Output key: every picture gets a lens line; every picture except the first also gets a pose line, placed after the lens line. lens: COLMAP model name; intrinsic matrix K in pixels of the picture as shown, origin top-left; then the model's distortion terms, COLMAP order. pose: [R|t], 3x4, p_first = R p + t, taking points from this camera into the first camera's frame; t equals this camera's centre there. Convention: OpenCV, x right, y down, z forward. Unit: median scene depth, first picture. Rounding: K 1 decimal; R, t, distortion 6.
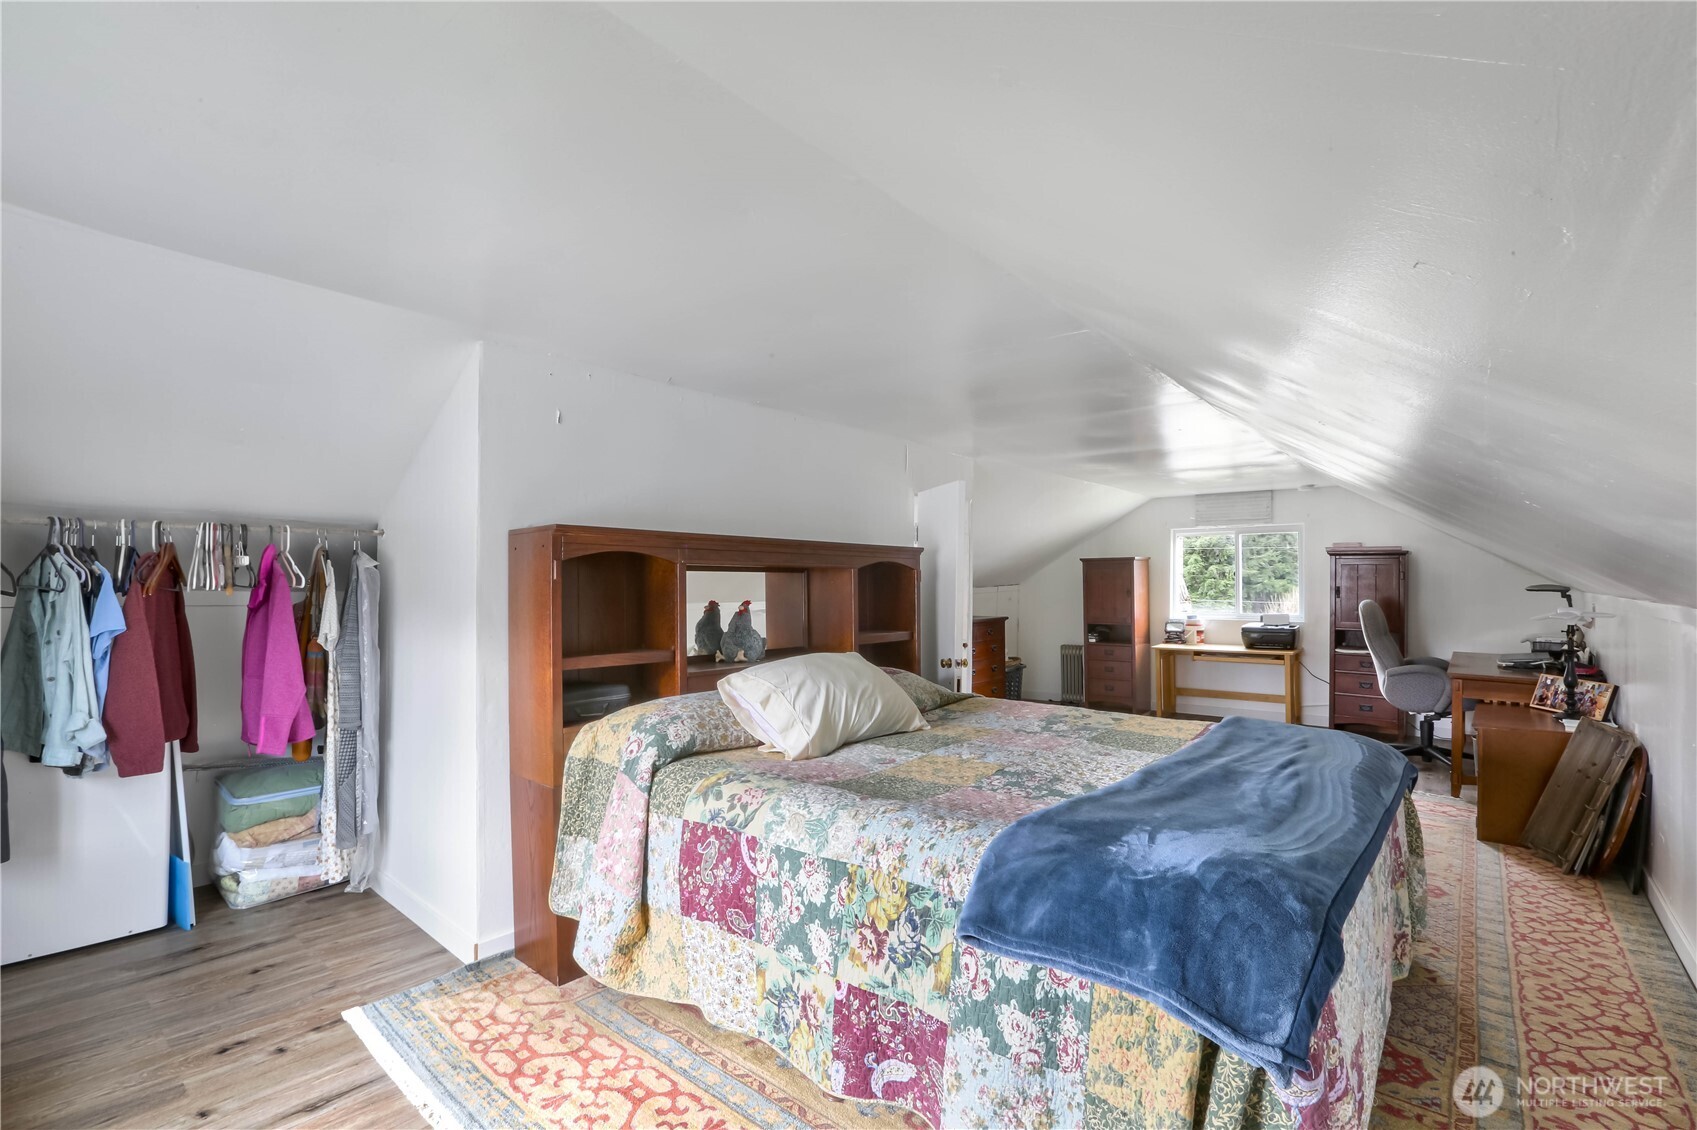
lens RADIAL K [[792.4, 0, 834.0], [0, 792.4, 558.8], [0, 0, 1]] dist [-0.044249, 0.016074]
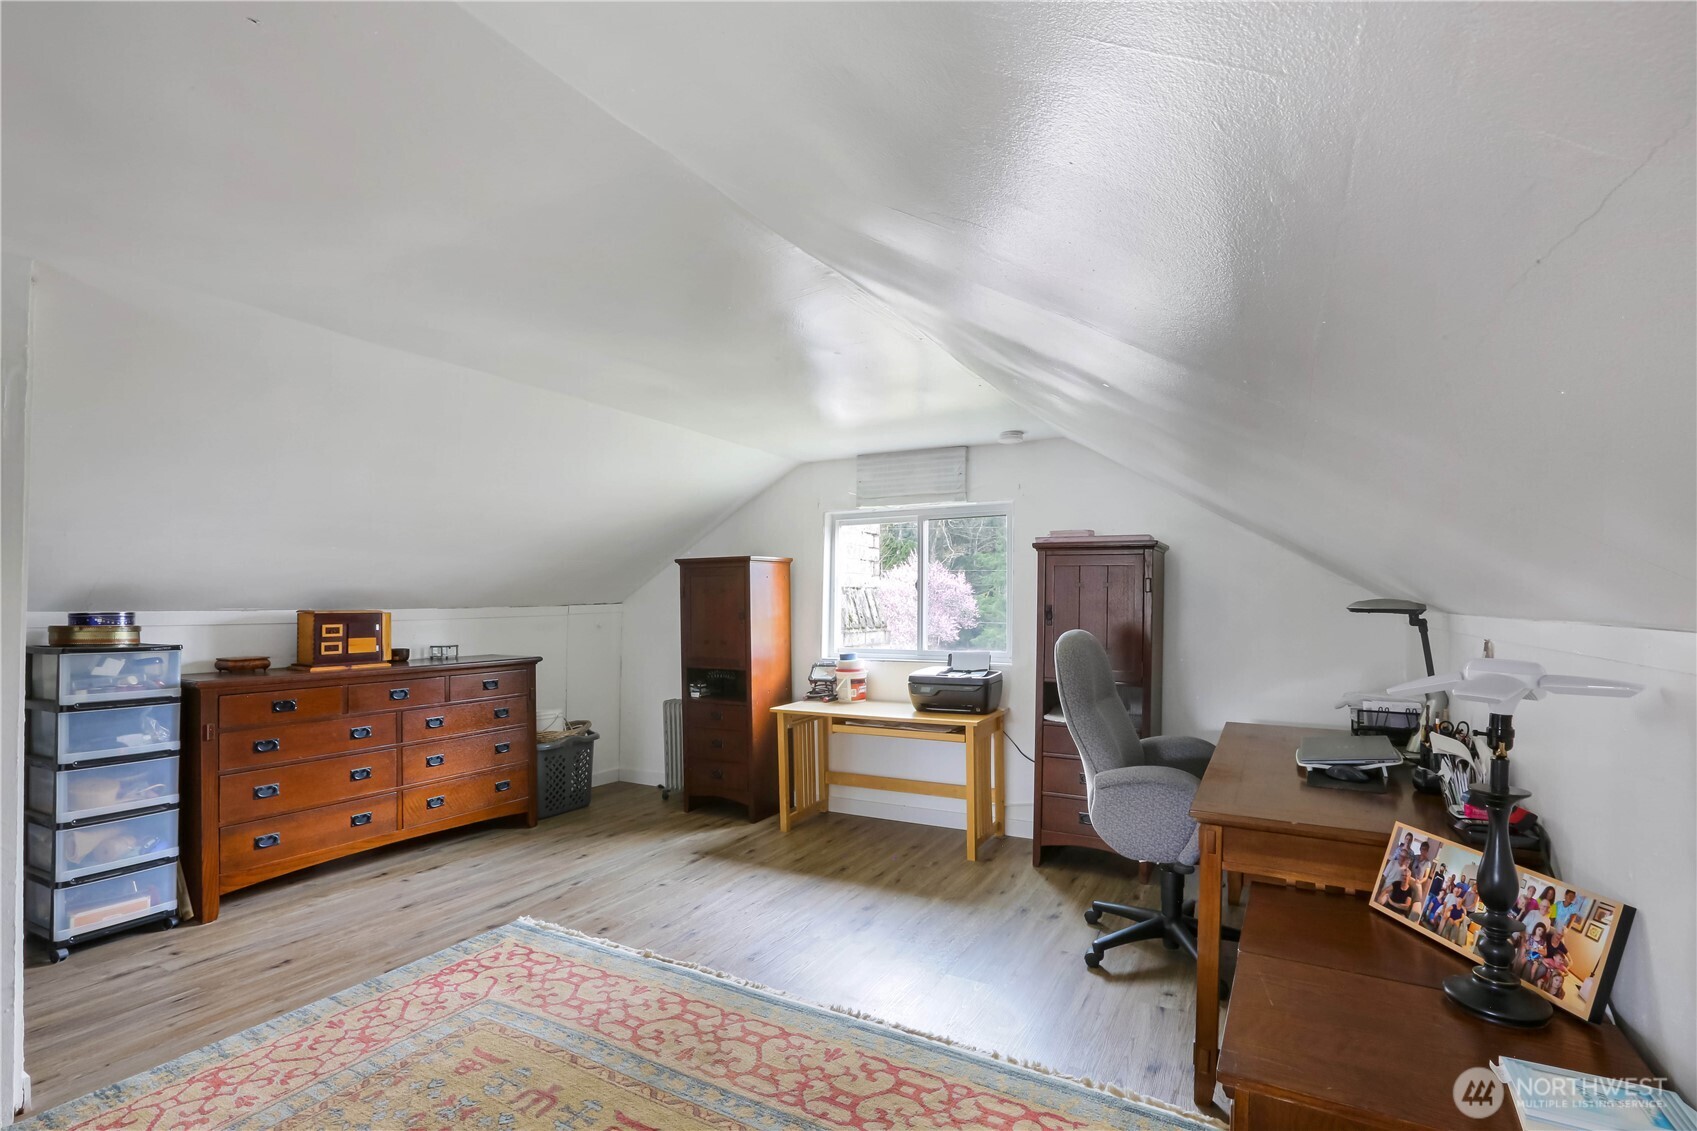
lens RADIAL K [[792.4, 0, 858.7], [0, 792.4, 579.1], [0, 0, 1]] dist [-0.044249, 0.016074]
pose [[0.980753, 0.012918, 0.194826, 0.369650], [-0.011378, 0.999895, -0.009024, 0.021664], [-0.194922, 0.006634, 0.980796, 0.431053]]
